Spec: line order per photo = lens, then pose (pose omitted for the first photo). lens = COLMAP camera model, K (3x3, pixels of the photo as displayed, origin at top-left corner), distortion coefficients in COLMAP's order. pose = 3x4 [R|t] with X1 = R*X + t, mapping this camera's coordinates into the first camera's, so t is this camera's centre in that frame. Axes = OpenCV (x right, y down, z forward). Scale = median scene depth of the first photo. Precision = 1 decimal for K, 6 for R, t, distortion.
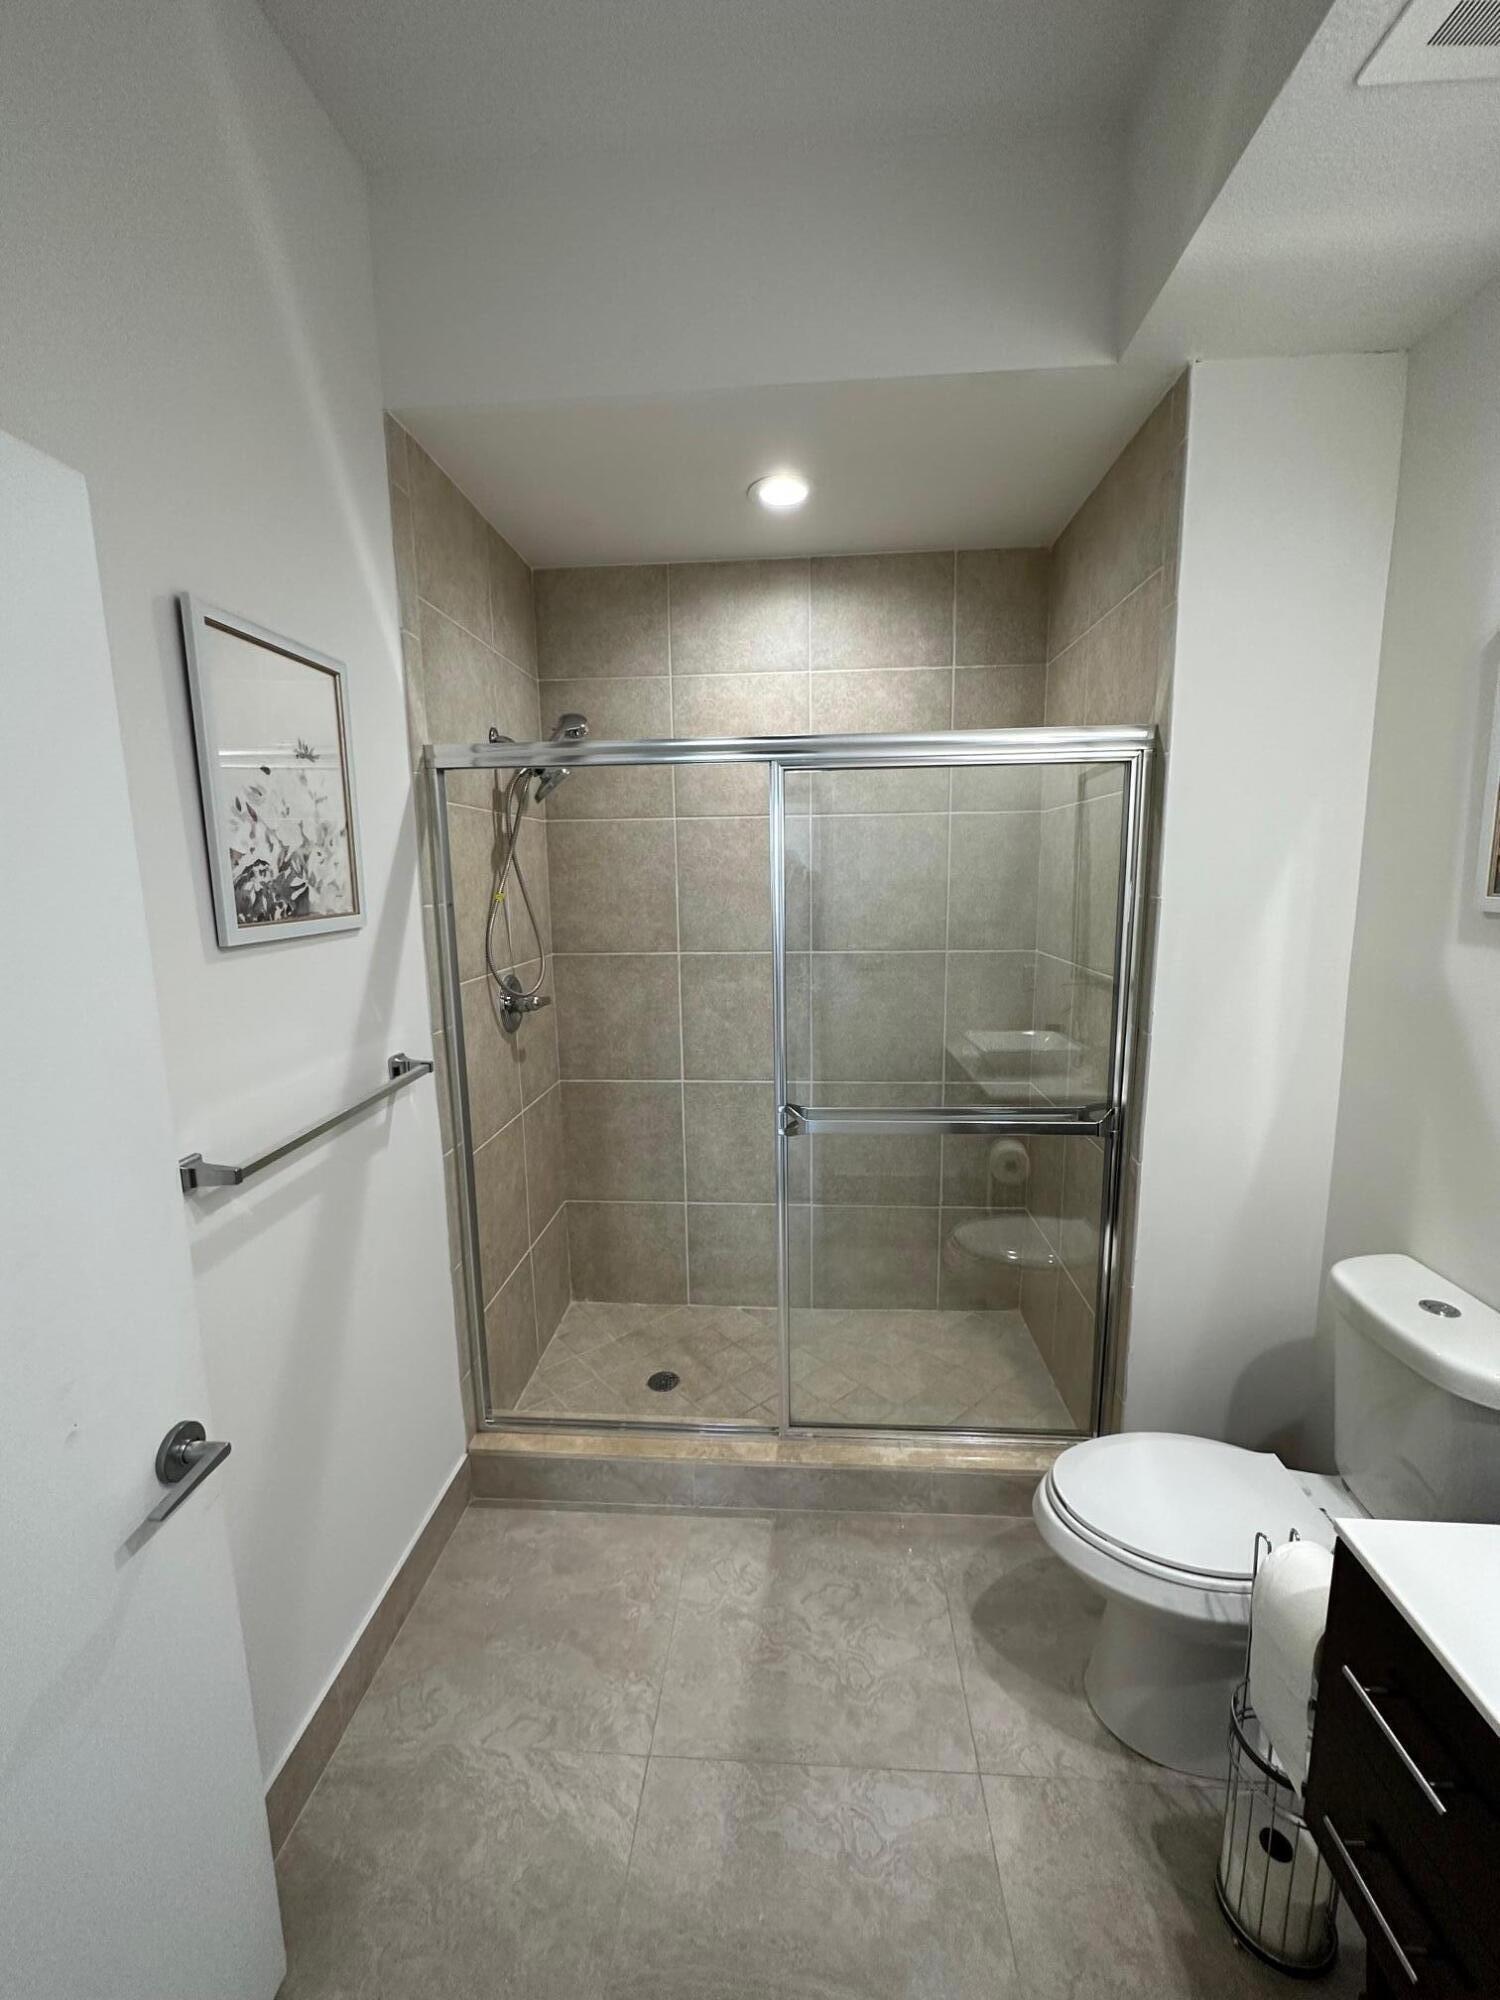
lens RADIAL K [[796.4, 0, 756.0], [0, 796.4, 991.8], [0, 0, 1]] dist [-0.002641, 0.000832]
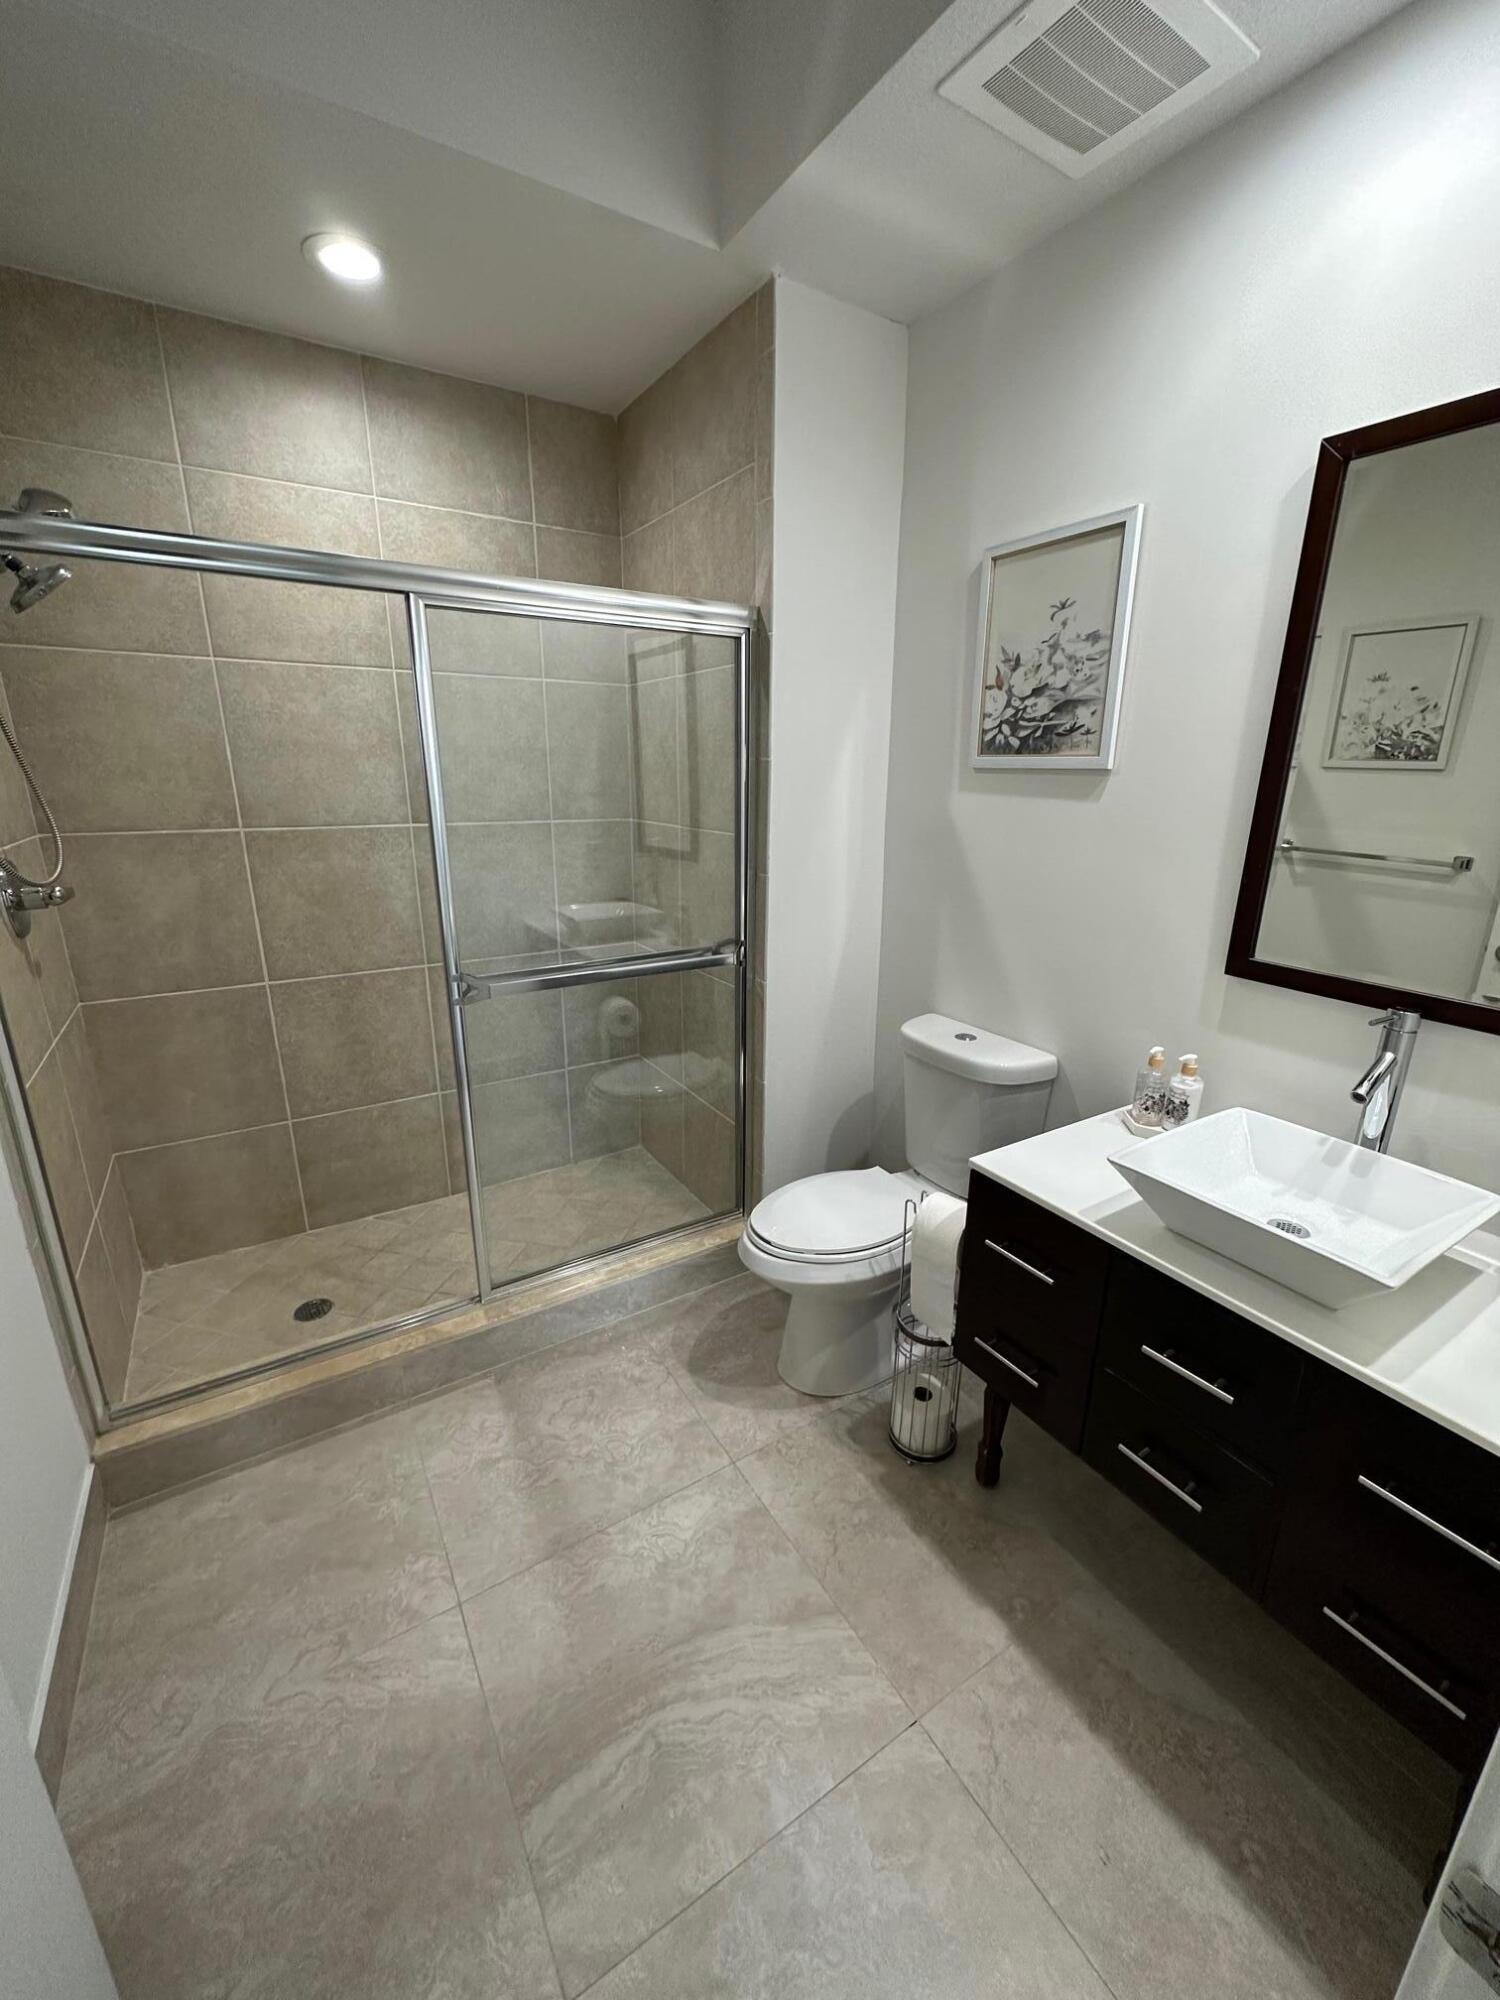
lens RADIAL K [[796.4, 0, 756.1], [0, 796.4, 986.9], [0, 0, 1]] dist [-0.002641, 0.000832]
pose [[0.811579, -0.136666, 0.568033, -0.212997], [0.067626, 0.987695, 0.141014, 0.044886], [-0.580316, -0.076030, 0.810835, 0.009819]]
